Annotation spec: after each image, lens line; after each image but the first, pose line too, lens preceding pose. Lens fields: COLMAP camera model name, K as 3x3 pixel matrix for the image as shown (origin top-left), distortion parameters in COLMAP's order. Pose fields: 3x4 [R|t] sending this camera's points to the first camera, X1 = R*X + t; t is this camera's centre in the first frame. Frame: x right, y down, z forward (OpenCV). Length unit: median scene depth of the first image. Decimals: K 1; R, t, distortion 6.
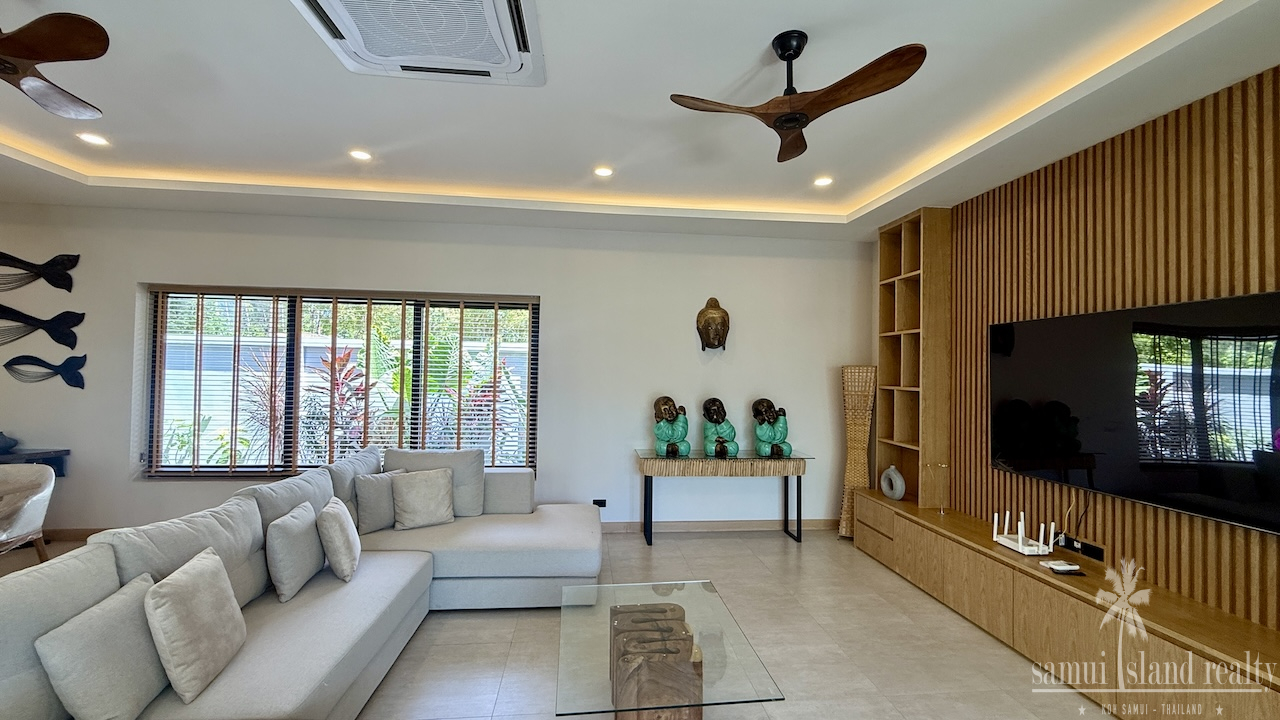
lens RADIAL K [[511.3, 0, 636.8], [0, 511.3, 359.1], [0, 0, 1]] dist [-0.000901, 0.000774]
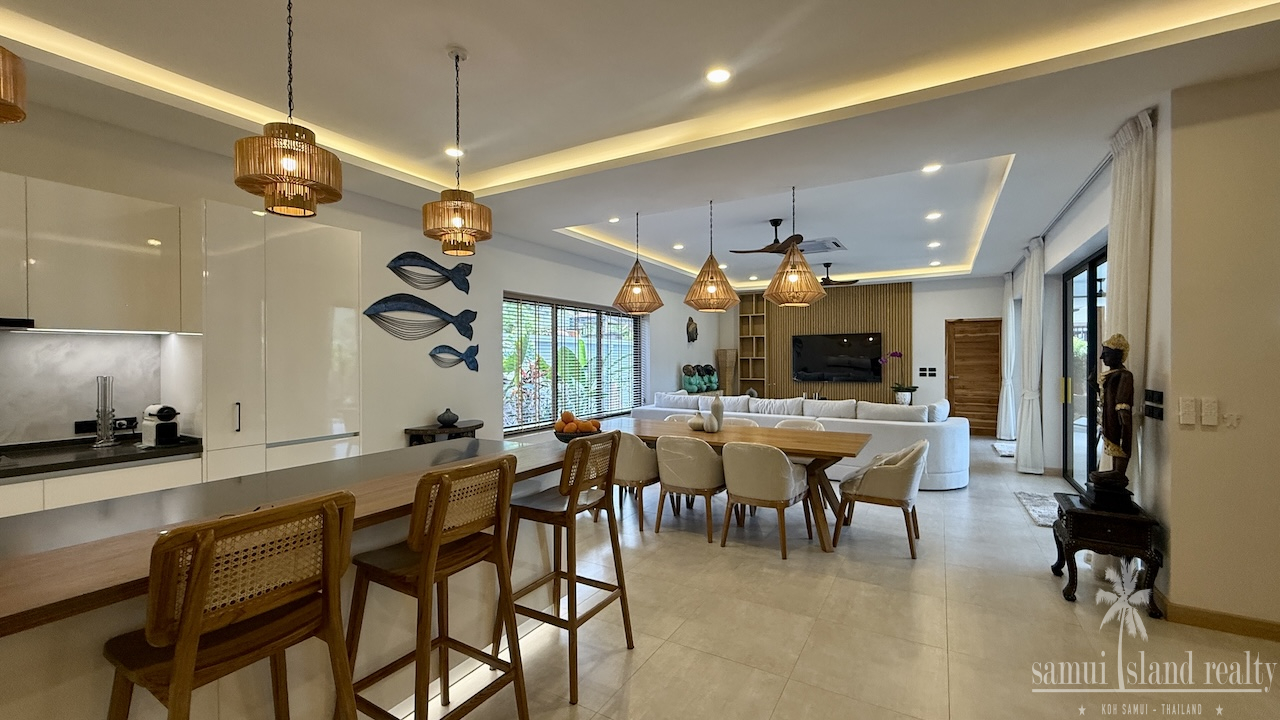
lens RADIAL K [[511.3, 0, 636.8], [0, 511.3, 359.1], [0, 0, 1]] dist [-0.000901, 0.000774]
pose [[0.596131, -0.022532, 0.802571, -1.870493], [-0.000393, 0.999598, 0.028356, -0.008890], [-0.802887, -0.017219, 0.595882, -0.071429]]
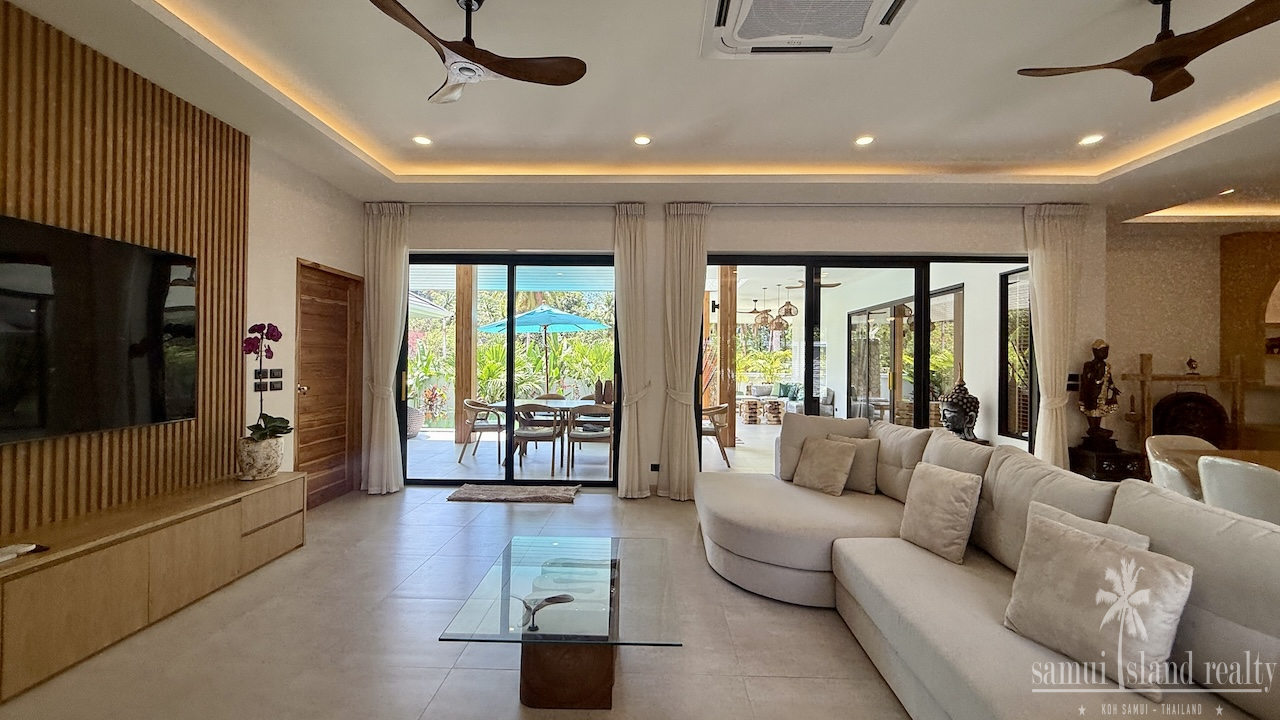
lens RADIAL K [[511.3, 0, 636.8], [0, 511.3, 359.1], [0, 0, 1]] dist [-0.000901, 0.000774]
pose [[-0.991200, -0.026350, 0.129722, -0.100263], [-0.029309, 0.999351, -0.020960, 0.072828], [-0.129086, -0.024577, -0.991329, 1.022717]]
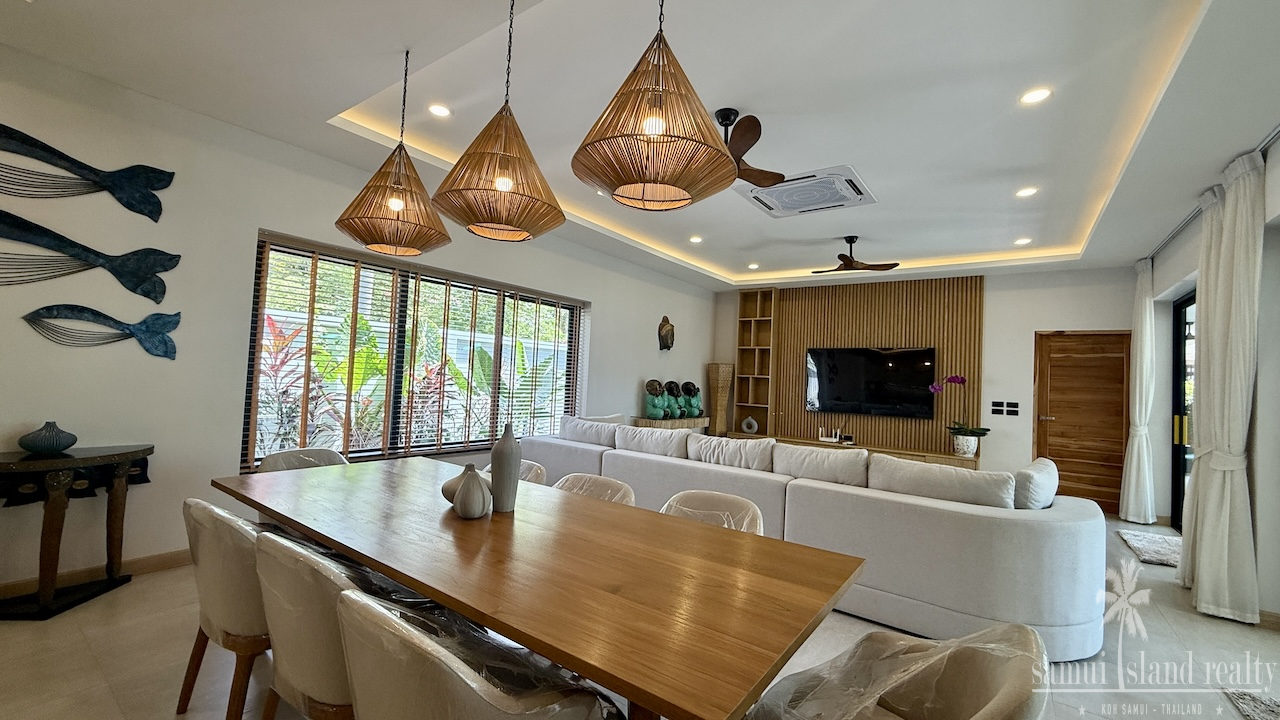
lens RADIAL K [[511.3, 0, 636.8], [0, 511.3, 359.1], [0, 0, 1]] dist [-0.000901, 0.000774]
pose [[0.670868, 0.040314, 0.740480, -1.182765], [-0.048322, 0.998776, -0.010597, 0.033499], [-0.740001, -0.028672, 0.671995, 0.031692]]
